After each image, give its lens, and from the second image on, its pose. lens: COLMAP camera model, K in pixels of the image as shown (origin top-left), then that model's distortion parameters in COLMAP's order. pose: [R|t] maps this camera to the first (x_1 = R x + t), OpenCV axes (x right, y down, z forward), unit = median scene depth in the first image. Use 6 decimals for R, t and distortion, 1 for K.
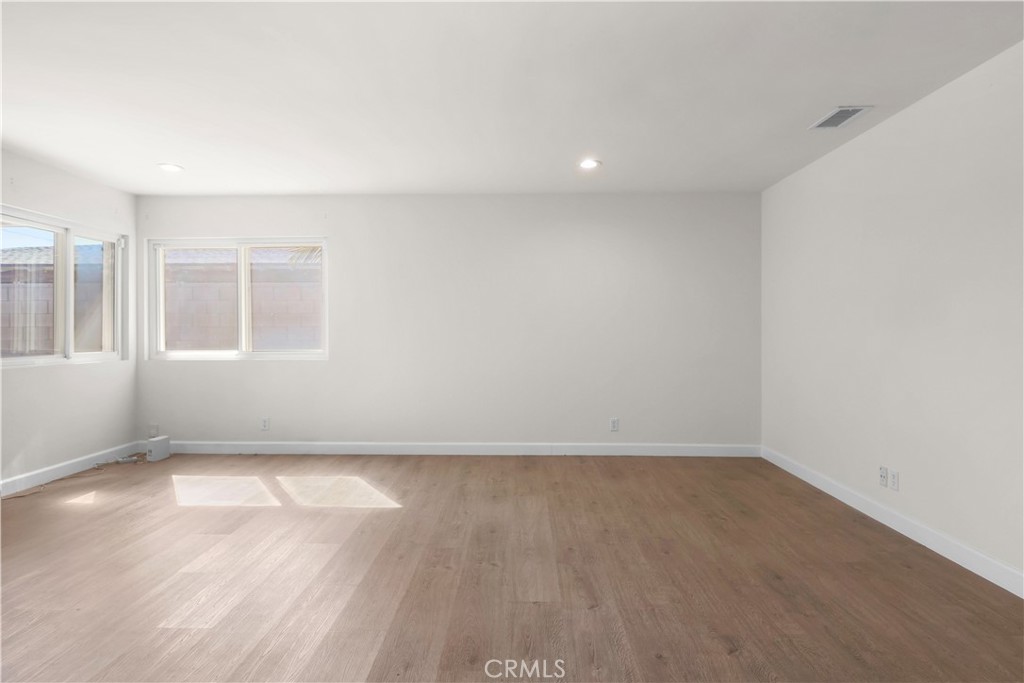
lens RADIAL K [[557.3, 0, 517.3], [0, 557.3, 336.5], [0, 0, 1]] dist [0.006181, -0.013000]
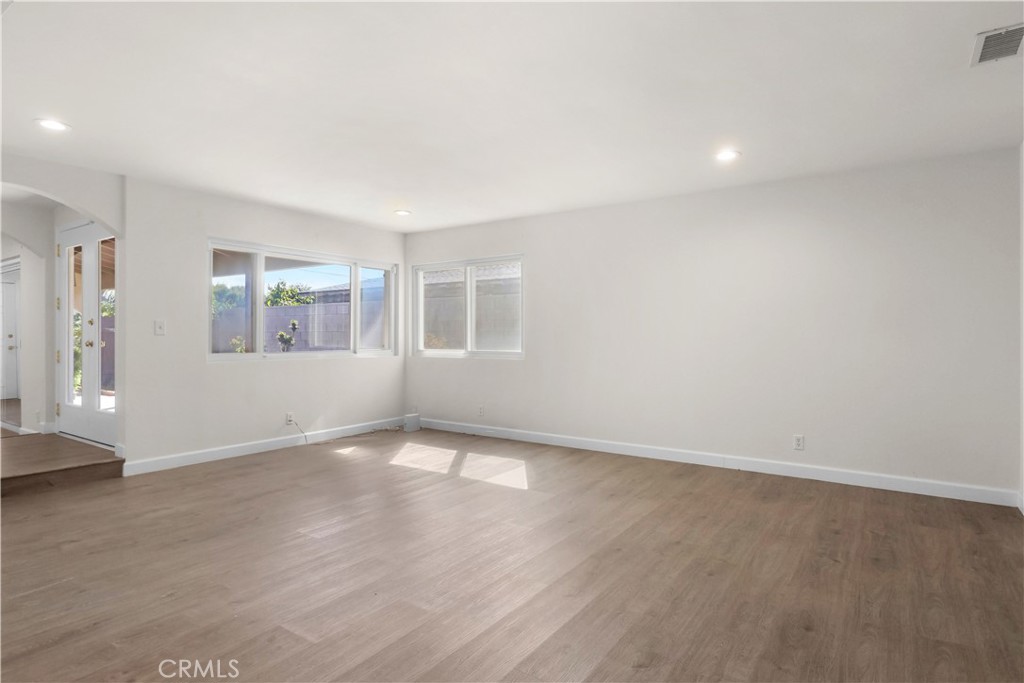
lens RADIAL K [[557.3, 0, 514.3], [0, 557.3, 335.8], [0, 0, 1]] dist [0.006181, -0.013000]
pose [[0.832009, 0.001722, -0.554760, 0.292620], [-0.005859, 0.999967, -0.005682, -0.000623], [0.554732, 0.007978, 0.831991, 0.027081]]
